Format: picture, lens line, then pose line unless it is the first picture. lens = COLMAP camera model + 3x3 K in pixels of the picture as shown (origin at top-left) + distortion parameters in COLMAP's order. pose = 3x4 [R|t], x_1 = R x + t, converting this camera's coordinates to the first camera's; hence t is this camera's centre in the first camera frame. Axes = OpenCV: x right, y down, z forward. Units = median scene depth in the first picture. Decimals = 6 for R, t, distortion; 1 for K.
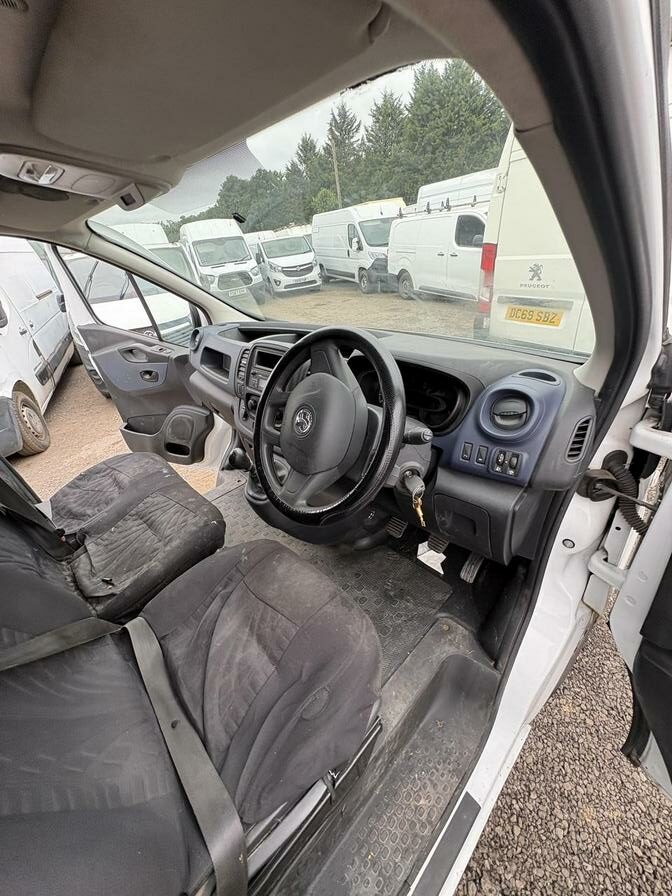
lens RADIAL K [[324.2, 0, 336.0], [0, 324.2, 448.0], [0, 0, 1]] dist [0.000228, 0.000346]
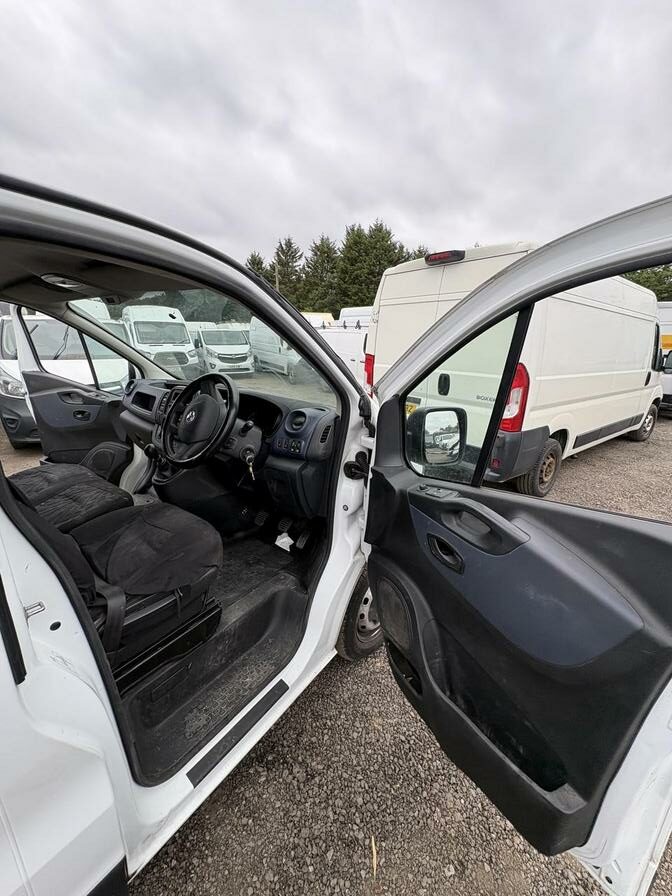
lens RADIAL K [[329.9, 0, 319.8], [0, 329.9, 460.8], [0, 0, 1]] dist [0.001284, 0.000077]
pose [[0.984052, 0.076487, 0.160596, 0.122782], [-0.038979, 0.973611, -0.224859, 0.200992], [-0.173557, 0.215013, 0.961066, -0.326460]]
